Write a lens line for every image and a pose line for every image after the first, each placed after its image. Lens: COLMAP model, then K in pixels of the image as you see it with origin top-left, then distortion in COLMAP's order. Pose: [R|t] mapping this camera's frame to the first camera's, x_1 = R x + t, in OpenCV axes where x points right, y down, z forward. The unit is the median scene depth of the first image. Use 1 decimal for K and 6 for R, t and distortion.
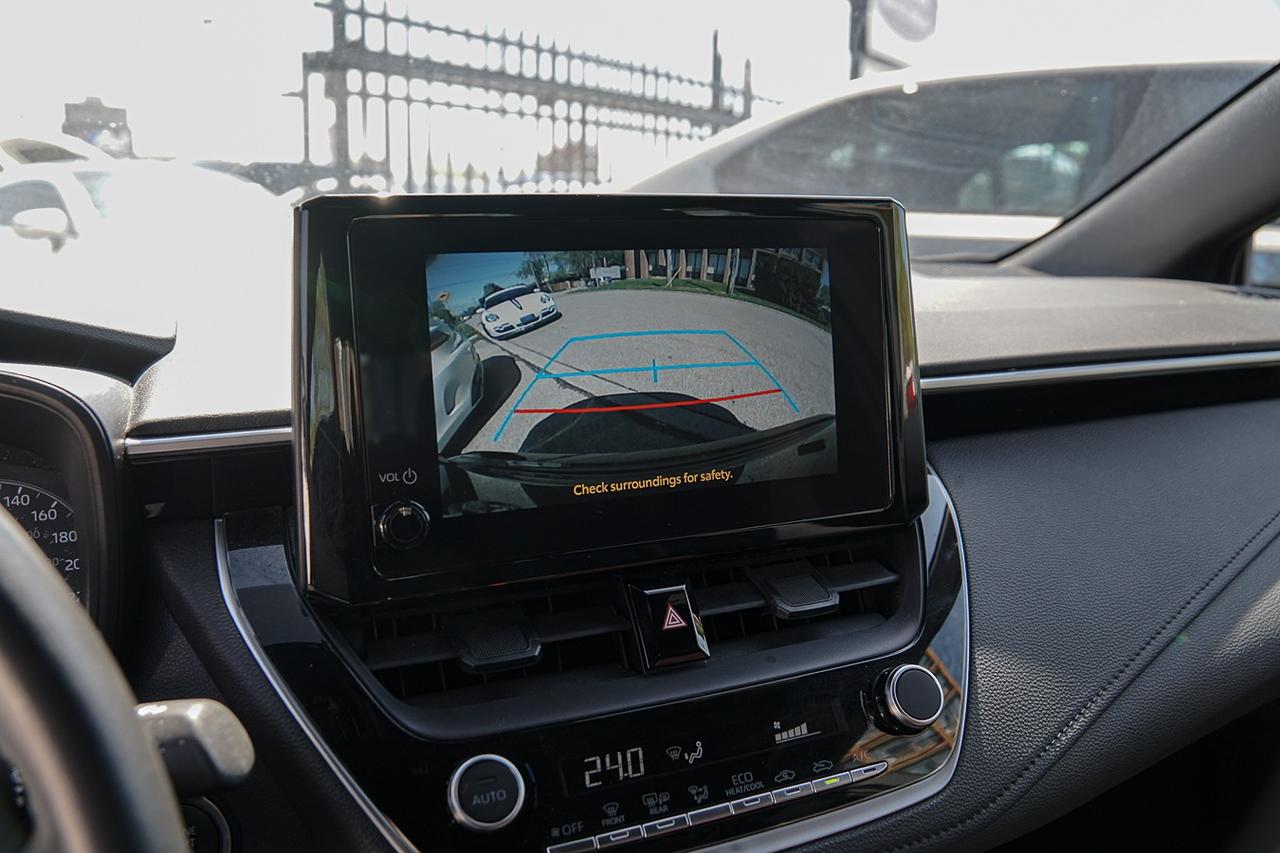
lens RADIAL K [[1003.4, 0, 626.5], [0, 1003.4, 424.9], [0, 0, 1]] dist [-0.139370, 0.108893]
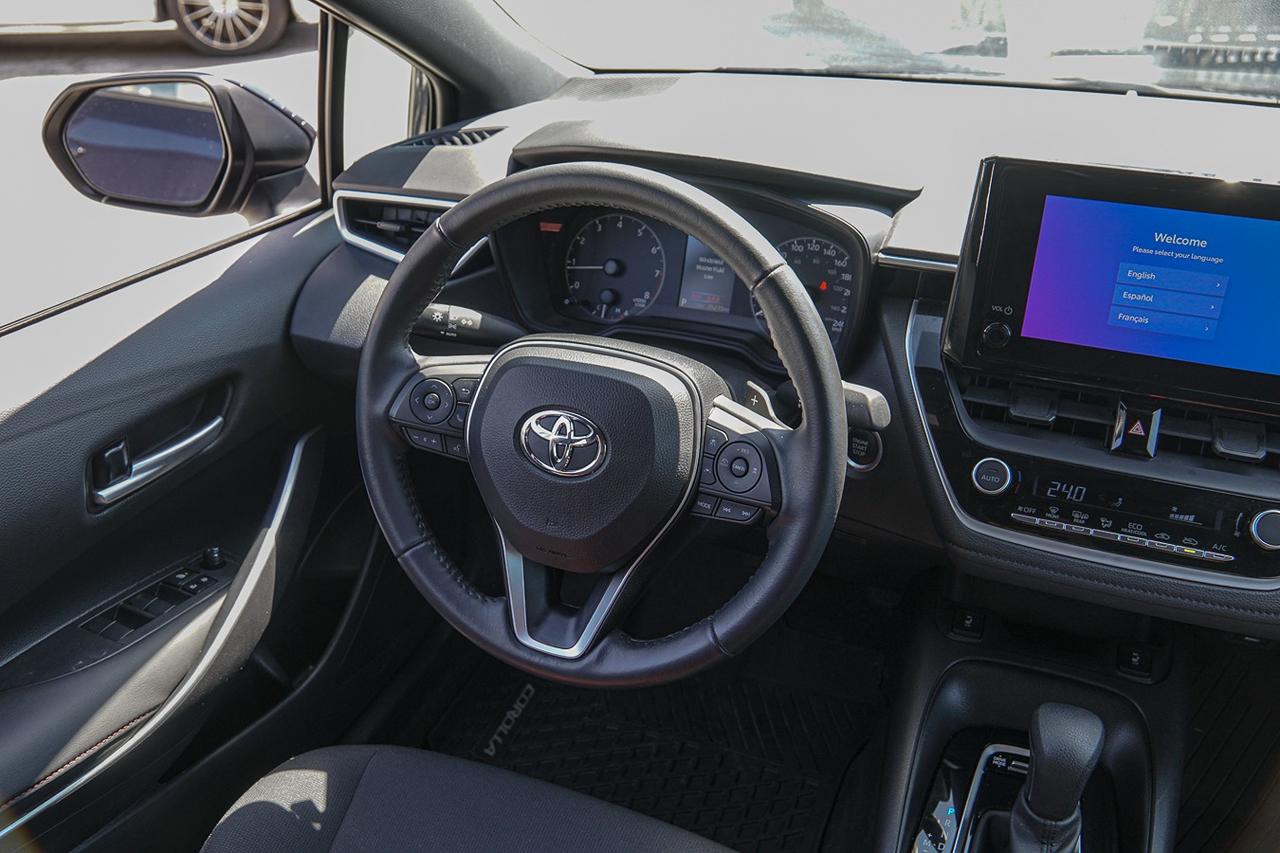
lens RADIAL K [[1003.4, 0, 626.5], [0, 1003.4, 424.9], [0, 0, 1]] dist [-0.139370, 0.108893]
pose [[0.699655, 0.352168, -0.621659, 0.502662], [-0.121352, 0.916017, 0.382343, -0.368238], [0.704100, -0.192069, 0.683632, -0.809416]]
